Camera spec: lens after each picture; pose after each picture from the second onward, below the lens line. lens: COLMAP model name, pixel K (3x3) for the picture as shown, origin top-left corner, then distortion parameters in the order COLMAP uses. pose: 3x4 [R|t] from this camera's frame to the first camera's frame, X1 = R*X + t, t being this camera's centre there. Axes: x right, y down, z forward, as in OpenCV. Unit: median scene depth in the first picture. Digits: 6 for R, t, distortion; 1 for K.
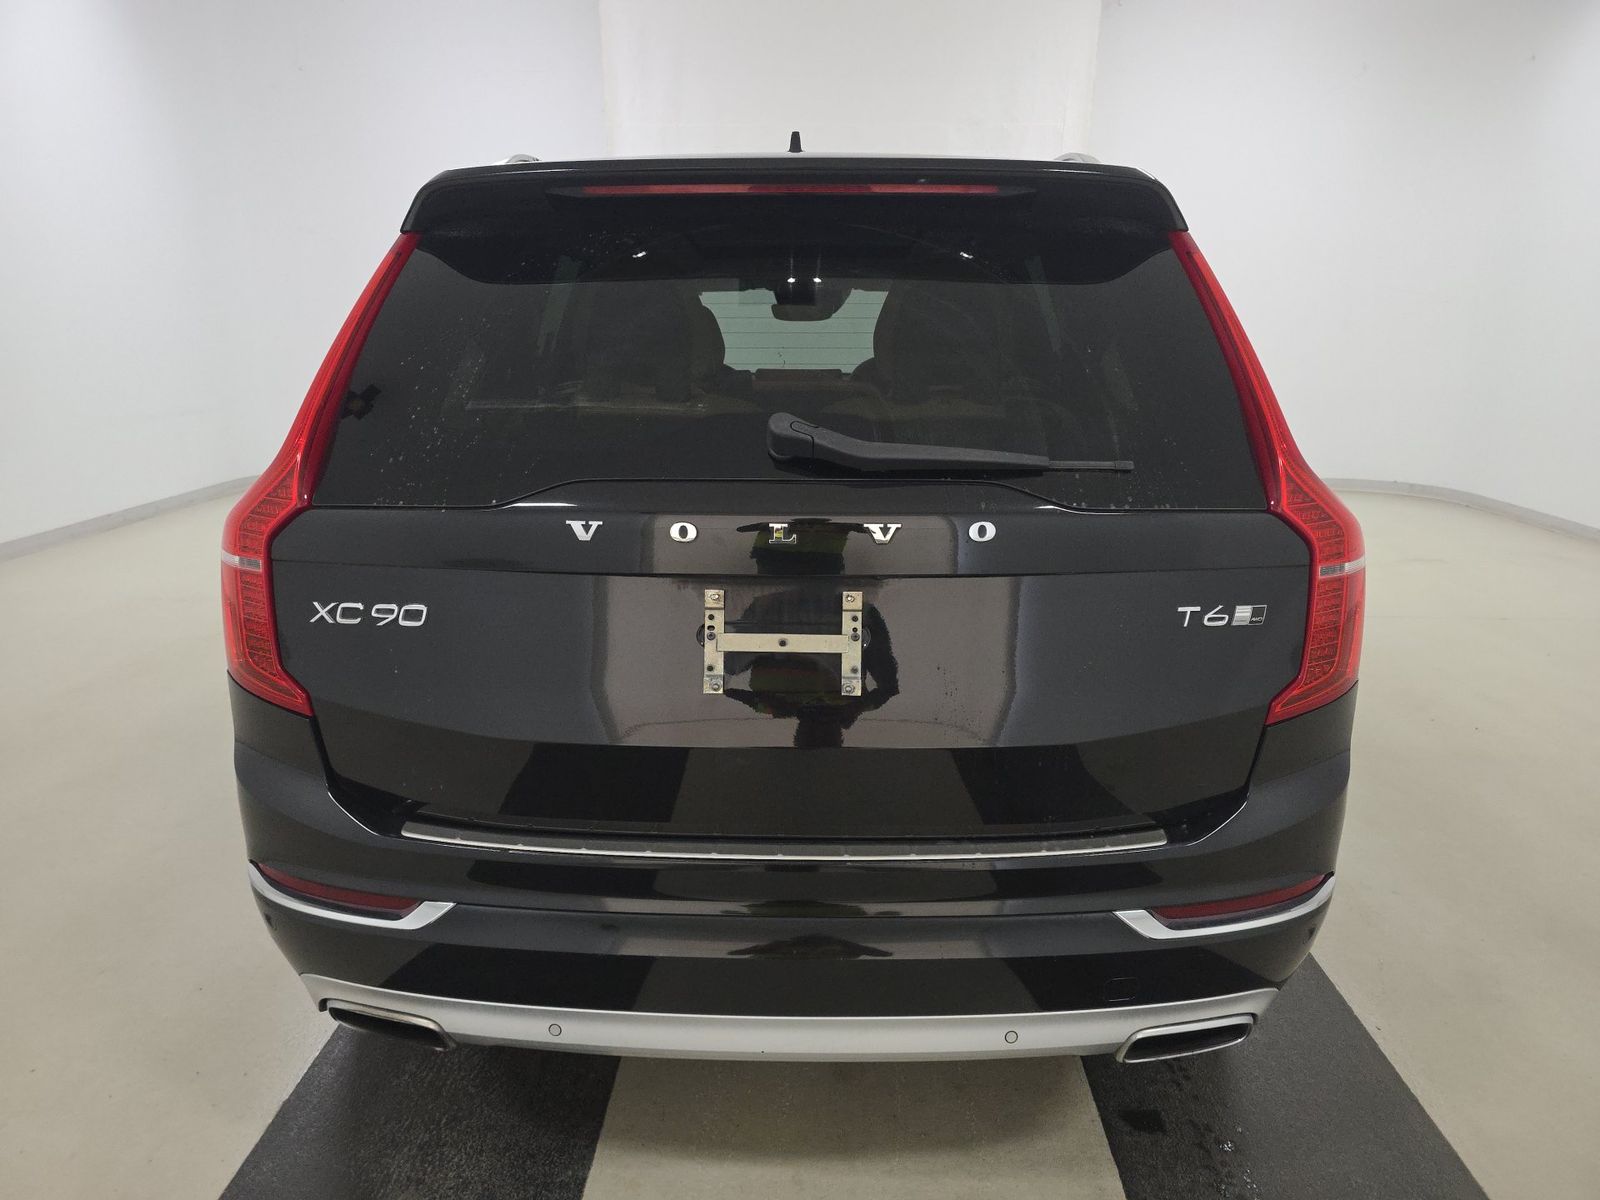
lens RADIAL K [[1085.9, 0, 800.9], [0, 1085.9, 628.1], [0, 0, 1]] dist [0.005953, 0.002826]
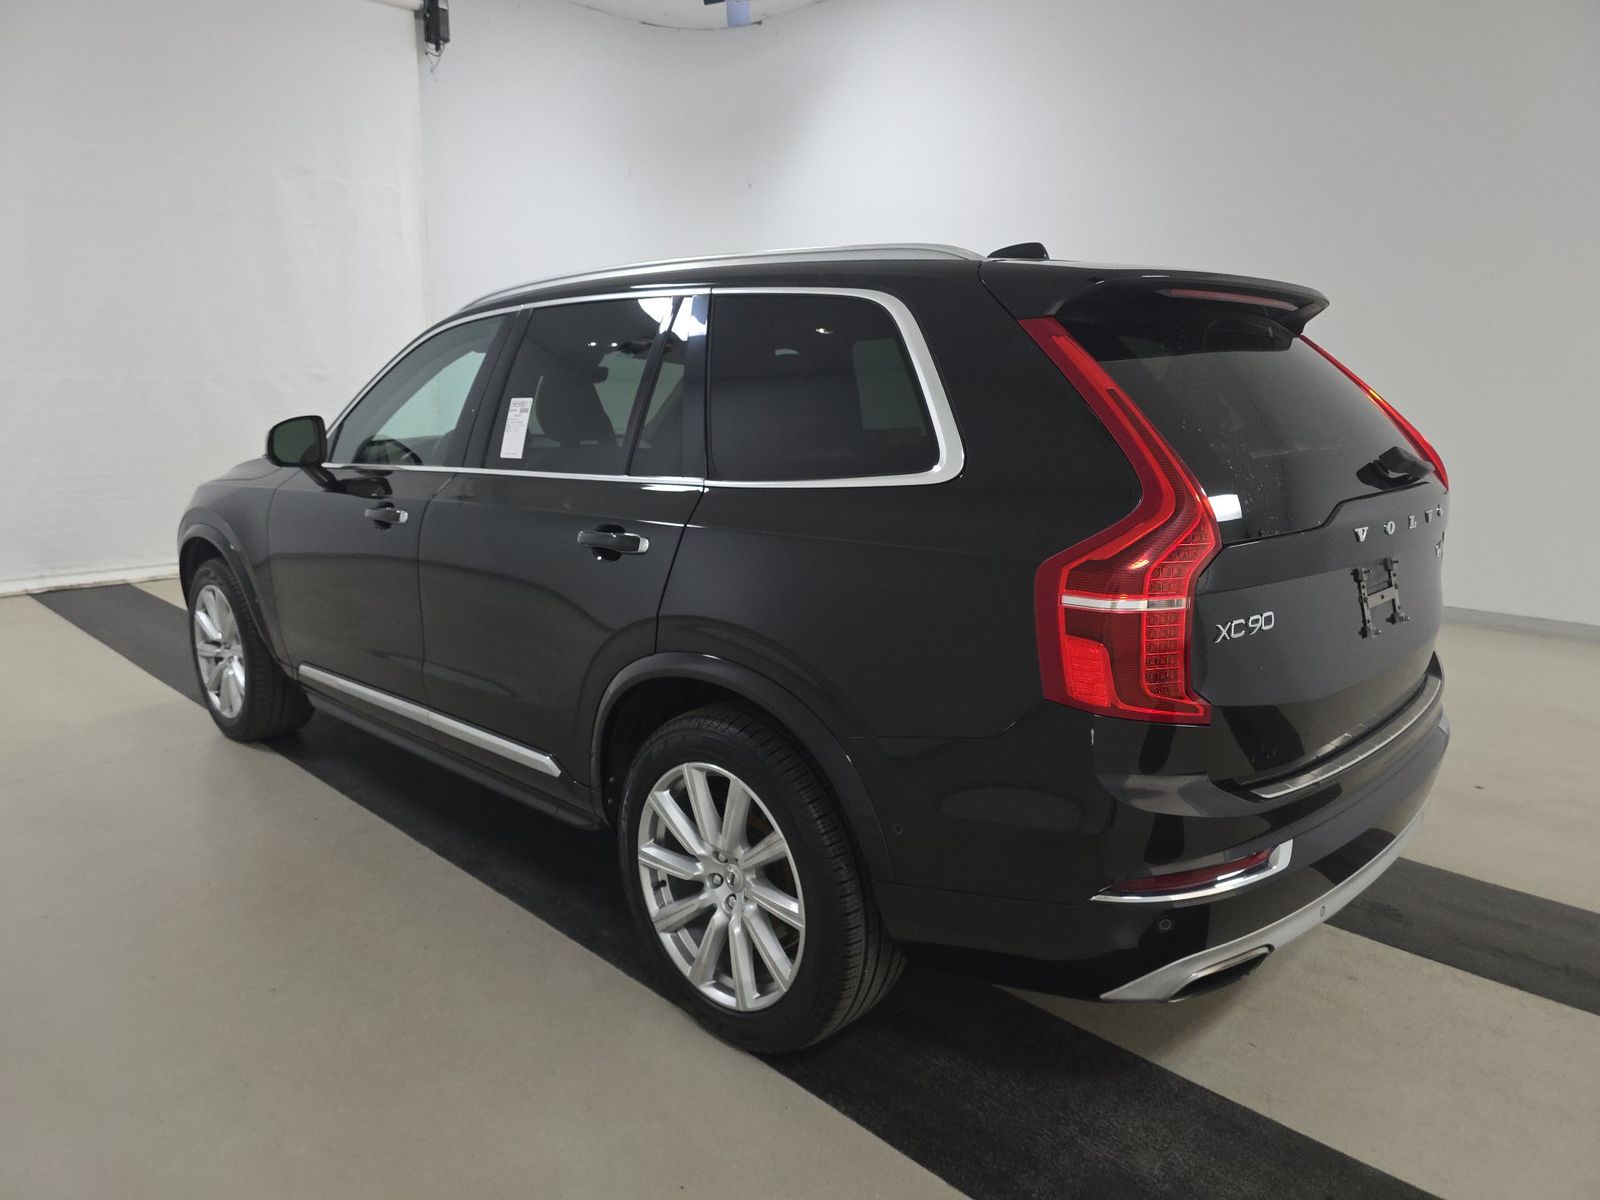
lens RADIAL K [[1085.9, 0, 800.9], [0, 1085.9, 628.1], [0, 0, 1]] dist [0.005953, 0.002826]
pose [[0.681792, -0.162016, 0.713380, -1.604888], [0.196366, 0.979910, 0.034878, -0.151731], [-0.704699, 0.116304, 0.699909, 0.482606]]
